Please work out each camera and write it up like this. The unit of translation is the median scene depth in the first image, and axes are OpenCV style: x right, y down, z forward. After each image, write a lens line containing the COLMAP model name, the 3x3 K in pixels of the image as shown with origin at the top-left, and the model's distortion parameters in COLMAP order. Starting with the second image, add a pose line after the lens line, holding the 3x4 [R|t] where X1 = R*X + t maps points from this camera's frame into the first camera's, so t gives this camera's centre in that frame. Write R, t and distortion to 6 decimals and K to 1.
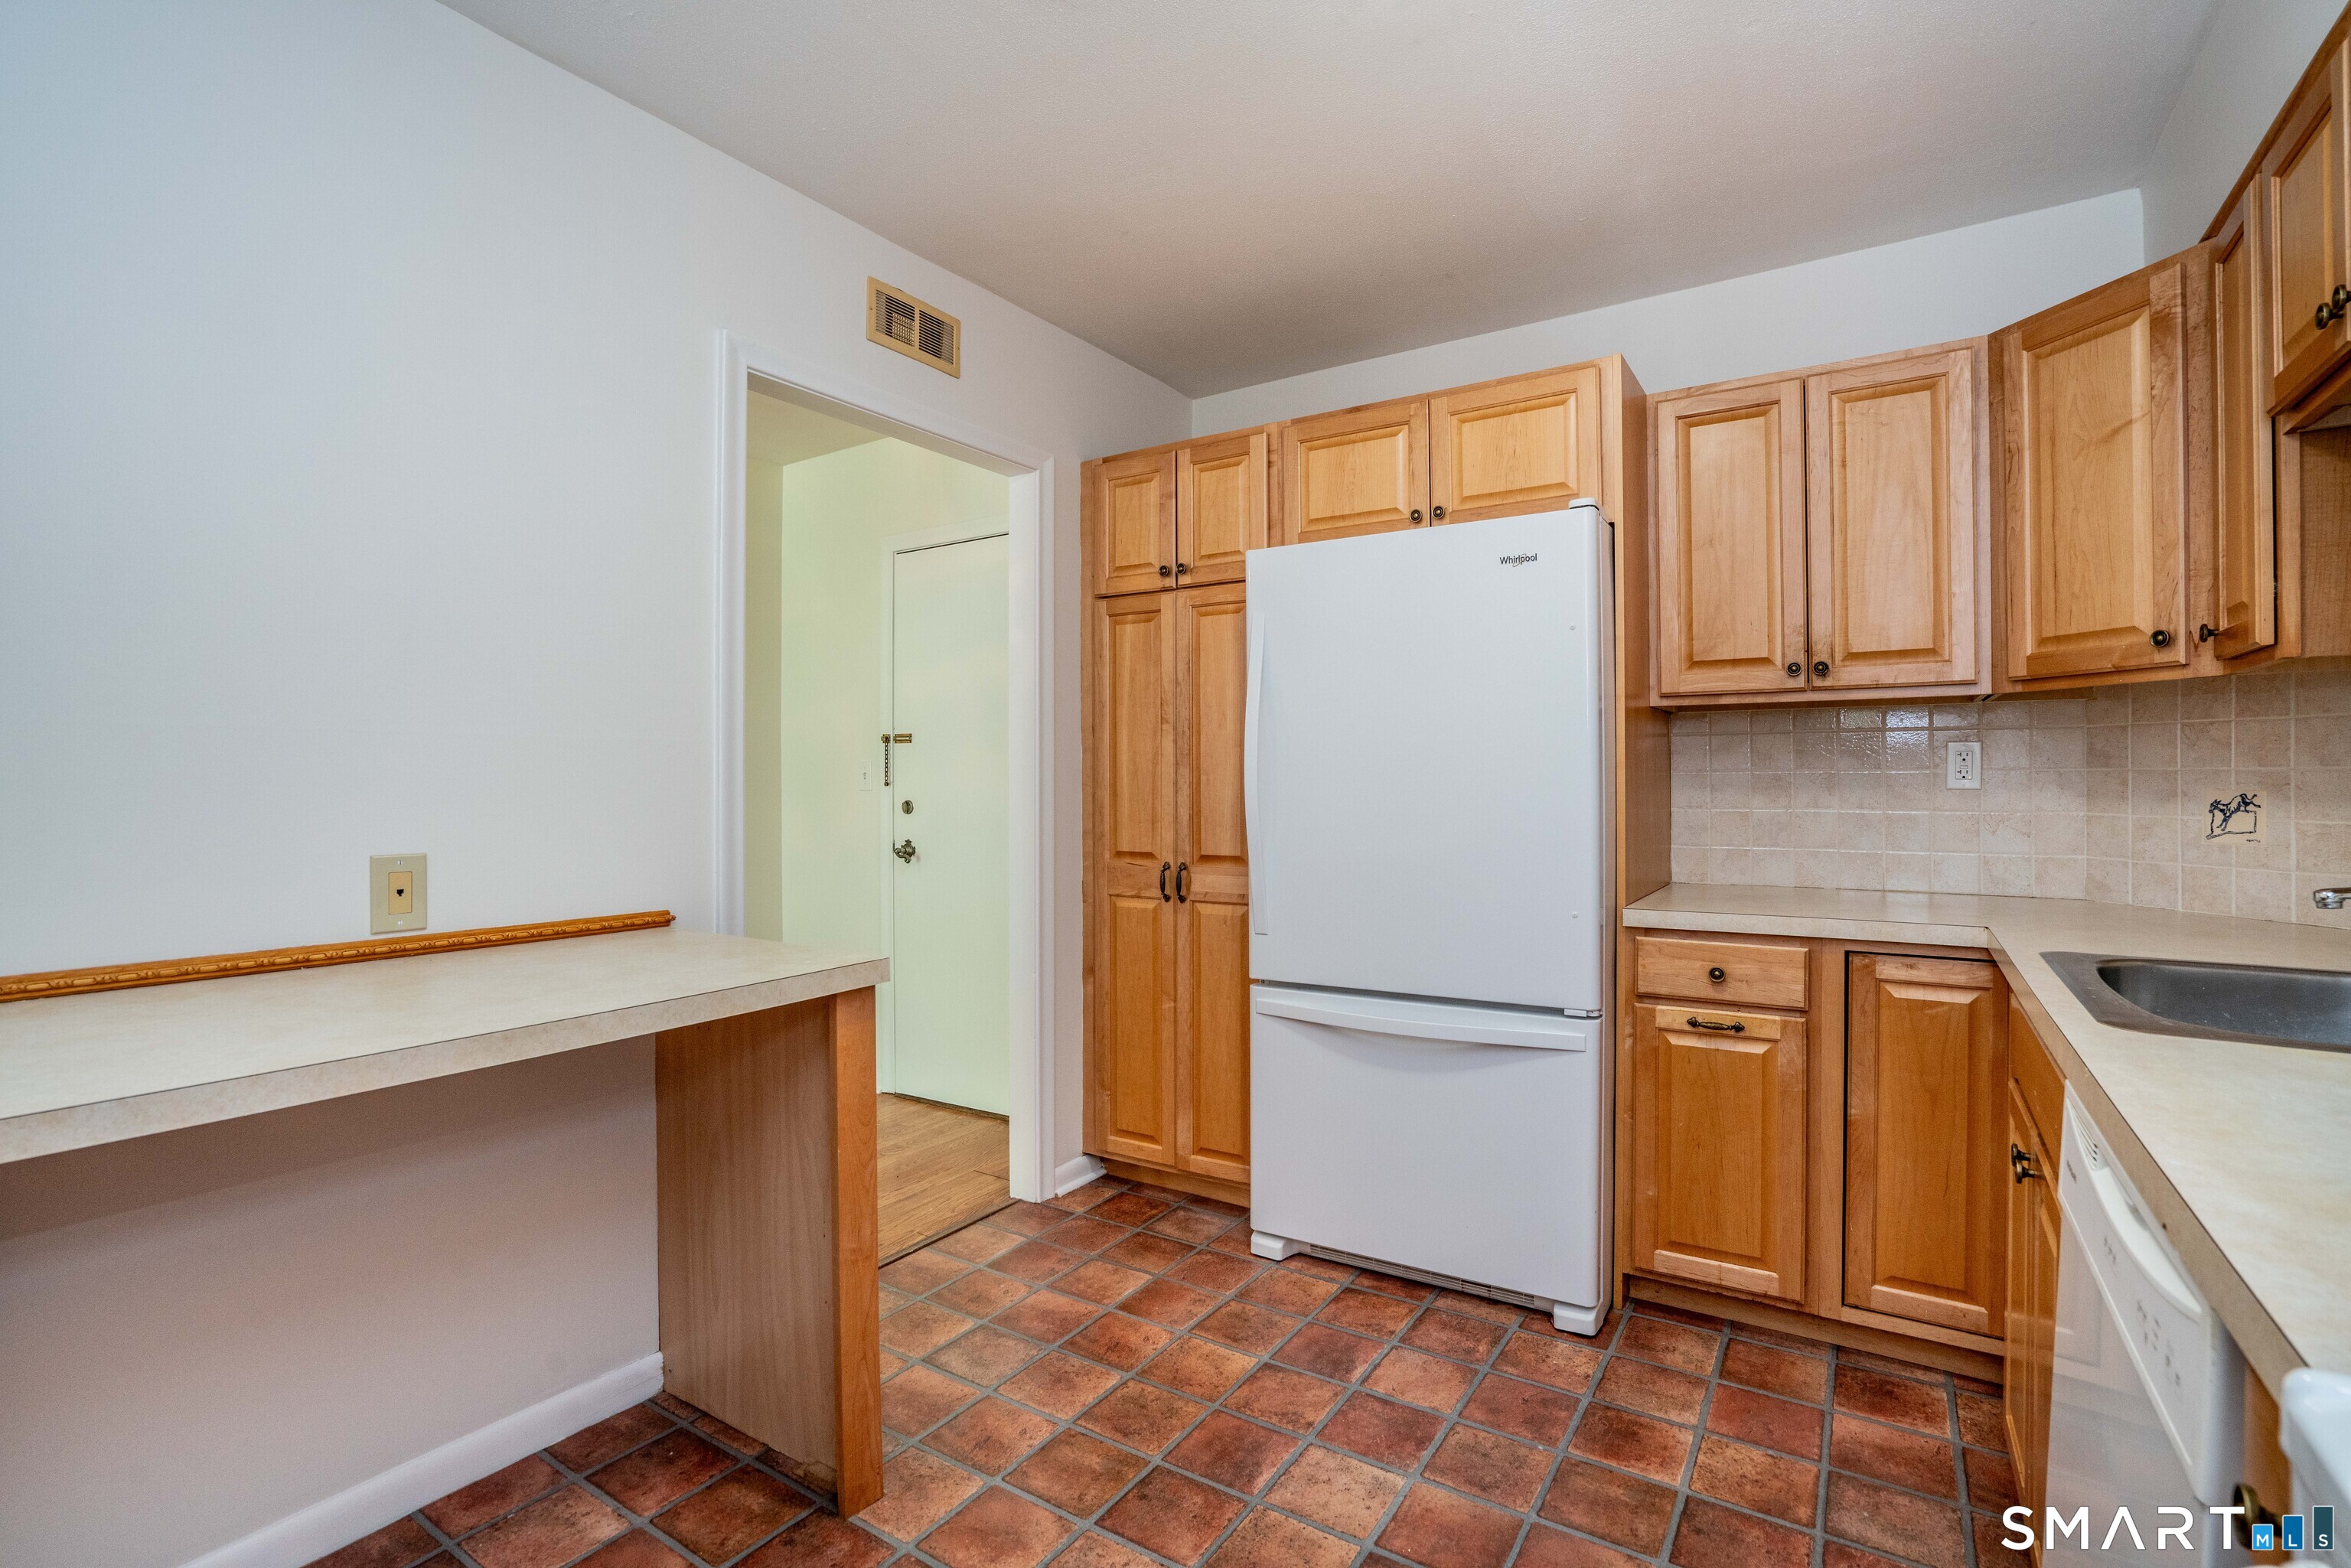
lens RADIAL K [[1080.4, 0, 1167.4], [0, 1080.4, 783.1], [0, 0, 1]] dist [-0.025579, 0.001167]
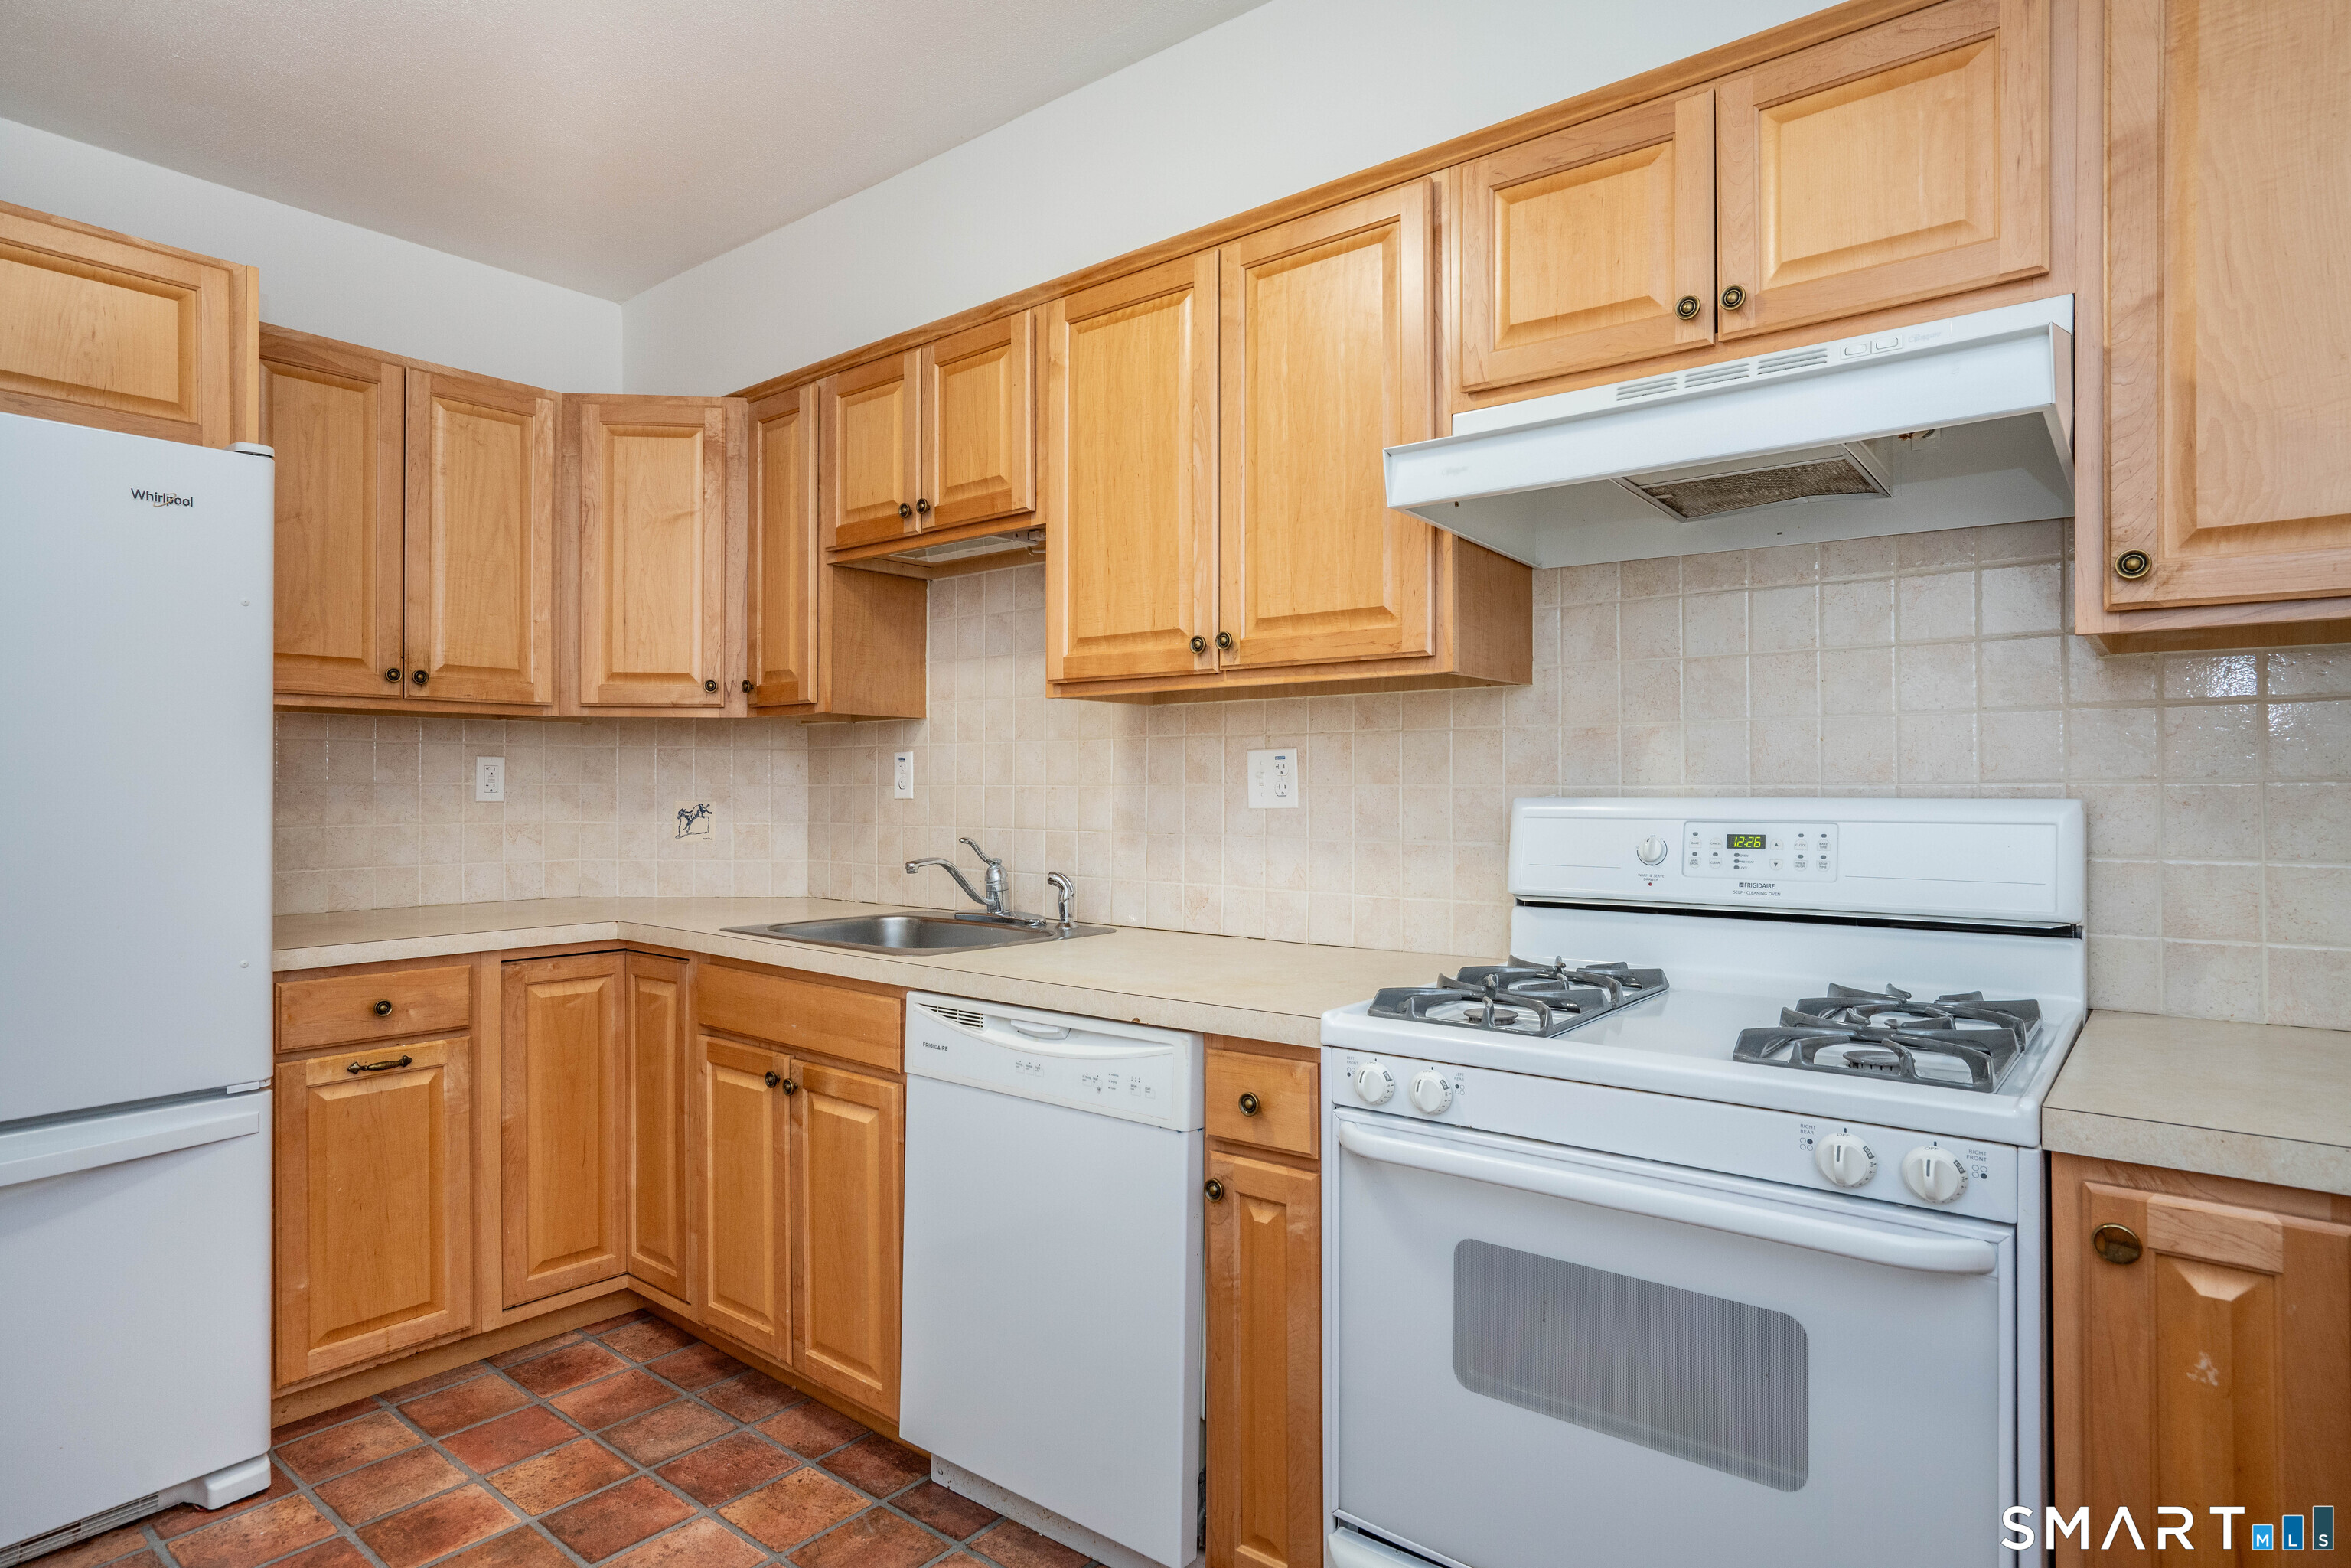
lens RADIAL K [[1272.3, 0, 1175.5], [0, 1272.3, 784.0], [0, 0, 1]] dist [-0.002540, 0.000079]
pose [[0.094450, 0.007949, 0.995498, -0.516567], [0.004080, 0.999957, -0.008372, 0.001014], [-0.995521, 0.004853, 0.094414, 0.244102]]
